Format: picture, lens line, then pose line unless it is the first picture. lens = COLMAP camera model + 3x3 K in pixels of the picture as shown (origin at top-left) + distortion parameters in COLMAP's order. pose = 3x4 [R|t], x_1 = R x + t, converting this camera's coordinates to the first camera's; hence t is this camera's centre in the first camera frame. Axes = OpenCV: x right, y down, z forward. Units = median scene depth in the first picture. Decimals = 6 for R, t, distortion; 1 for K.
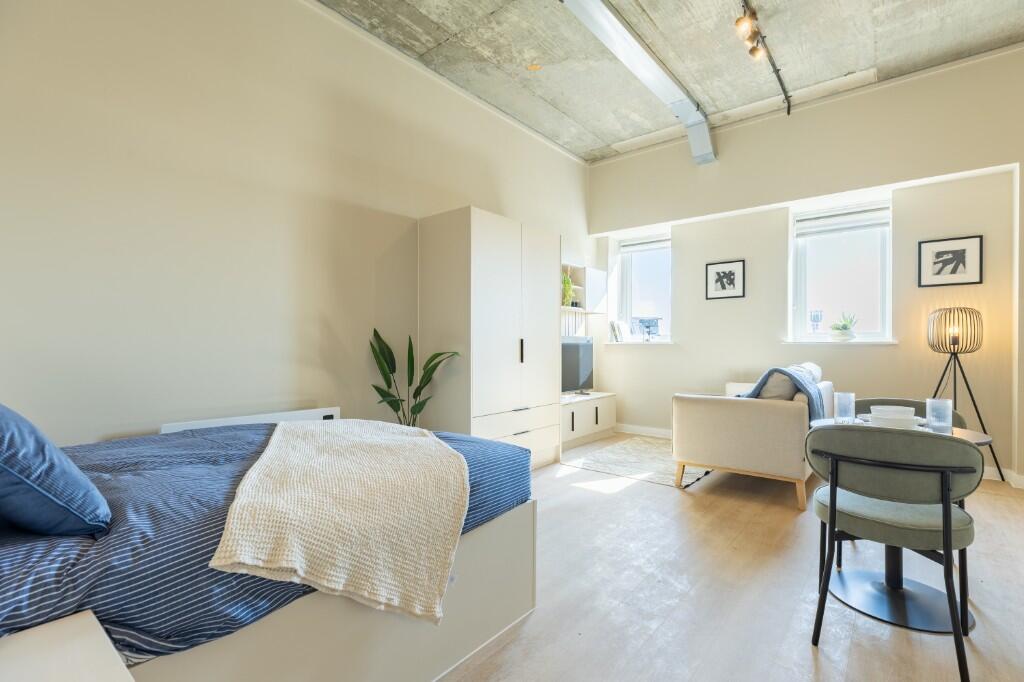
lens RADIAL K [[485.7, 0, 510.0], [0, 485.7, 346.6], [0, 0, 1]] dist [0.002894, 0.000490]
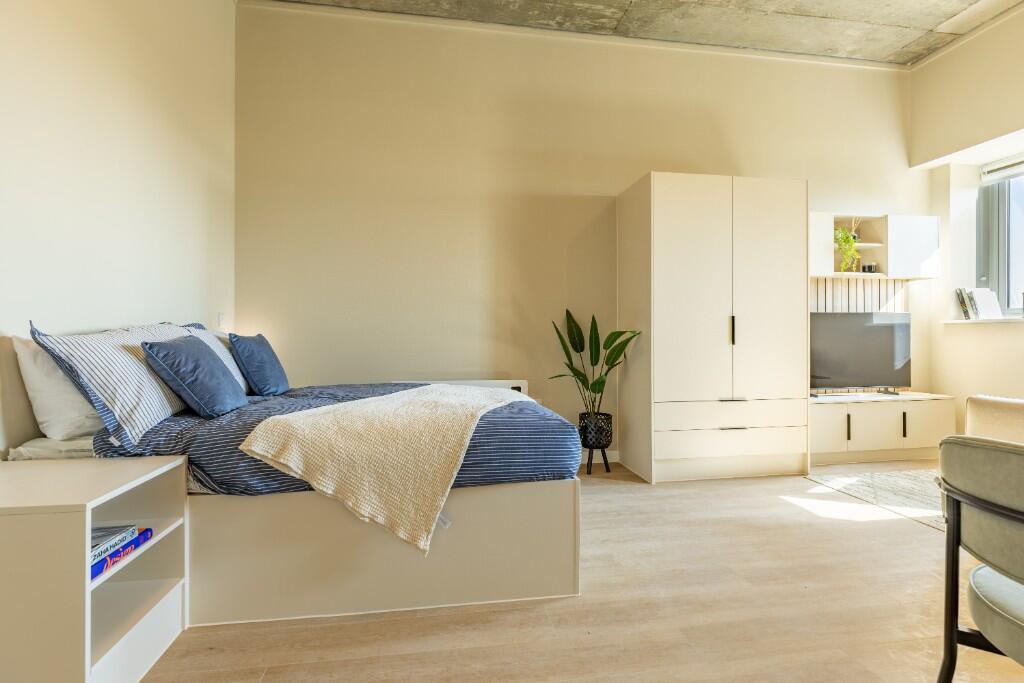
lens RADIAL K [[491.9, 0, 494.4], [0, 491.9, 337.7], [0, 0, 1]] dist [-0.000100, 0.000623]
pose [[0.732319, -0.000050, -0.680961, 0.291963], [-0.000115, 1.000000, -0.000197, 0.021821], [0.680961, 0.000222, 0.732319, 0.099823]]
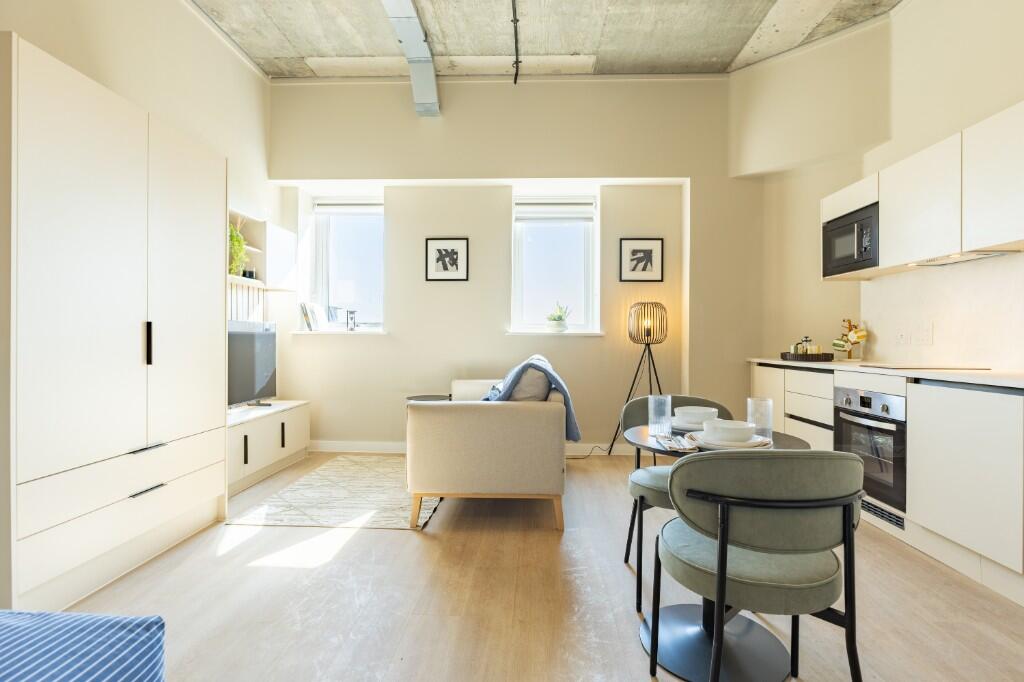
lens RADIAL K [[502.6, 0, 526.9], [0, 502.6, 338.9], [0, 0, 1]] dist [-0.005522, -0.000138]
pose [[0.788765, 0.001665, 0.614692, 0.013098], [-0.002192, 0.999998, 0.000105, 0.002456], [-0.614690, -0.001430, 0.788767, 0.270484]]
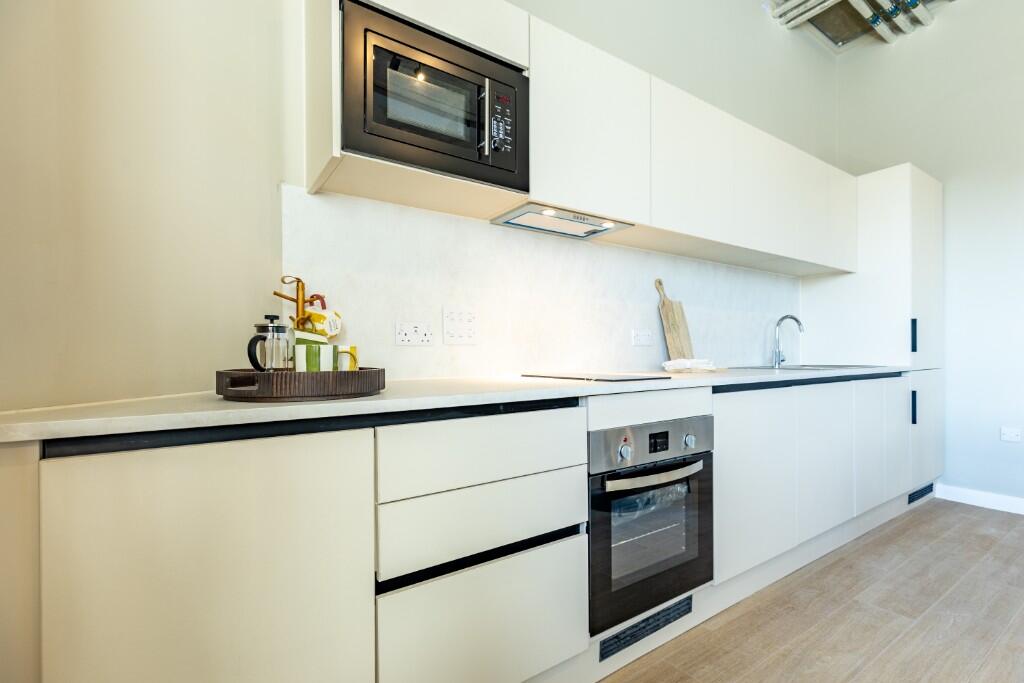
lens RADIAL K [[468.0, 0, 536.6], [0, 468.0, 356.0], [0, 0, 1]] dist [0.000741, 0.000096]
pose [[-0.957913, 0.003315, 0.287040, 0.798783], [0.005076, 0.999973, 0.005393, 0.019389], [-0.287015, 0.006623, -0.957903, 0.908927]]
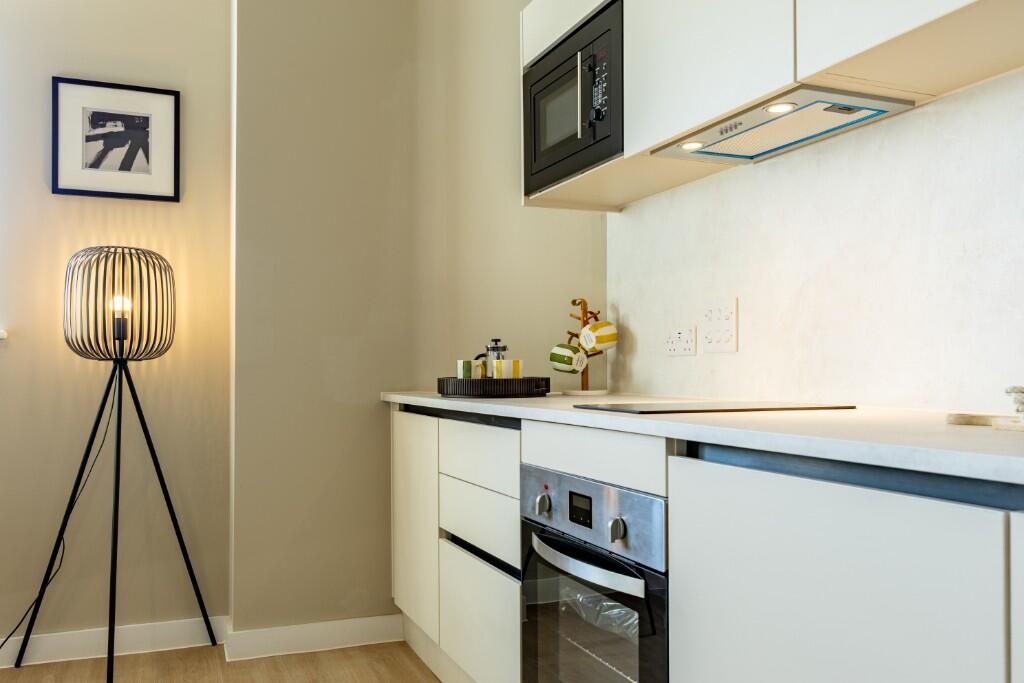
lens RADIAL K [[847.6, 0, 509.0], [0, 847.6, 354.1], [0, 0, 1]] dist [-0.003955, -0.000520]
pose [[0.484389, 0.010503, 0.874790, 0.430929], [0.004641, 0.999883, -0.014574, 0.019093], [-0.874841, 0.011119, 0.484283, 0.359020]]
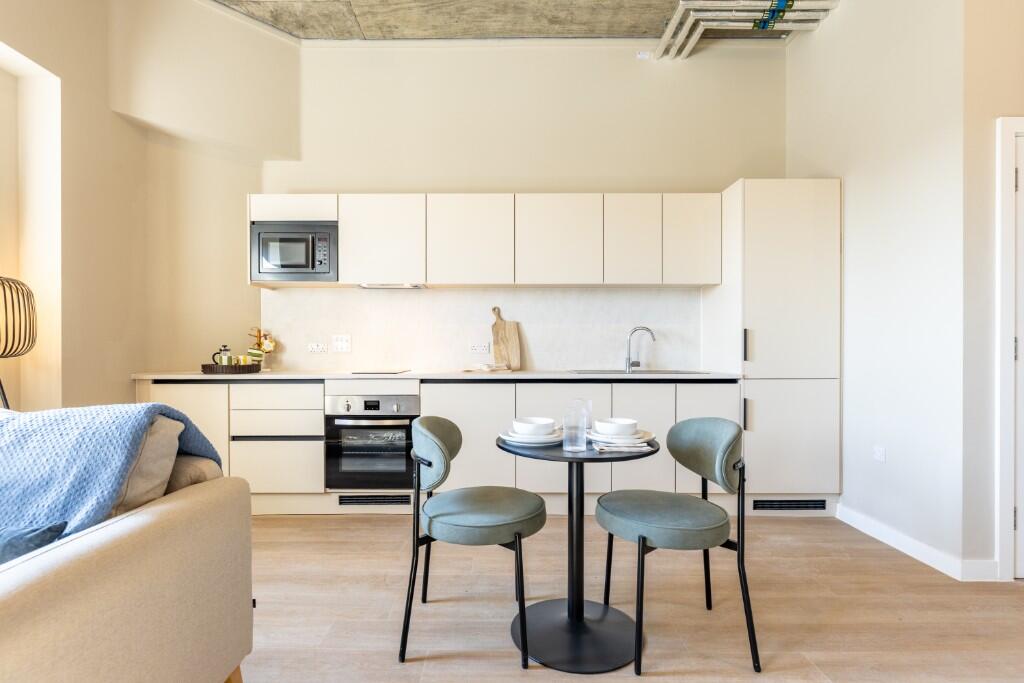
lens RADIAL K [[496.6, 0, 498.6], [0, 496.6, 355.2], [0, 0, 1]] dist [-0.002204, -0.000124]
pose [[-0.619167, -0.010534, 0.785189, 0.093924], [-0.001697, 0.999926, 0.012076, 0.002806], [-0.785258, 0.006144, -0.619139, 0.850170]]
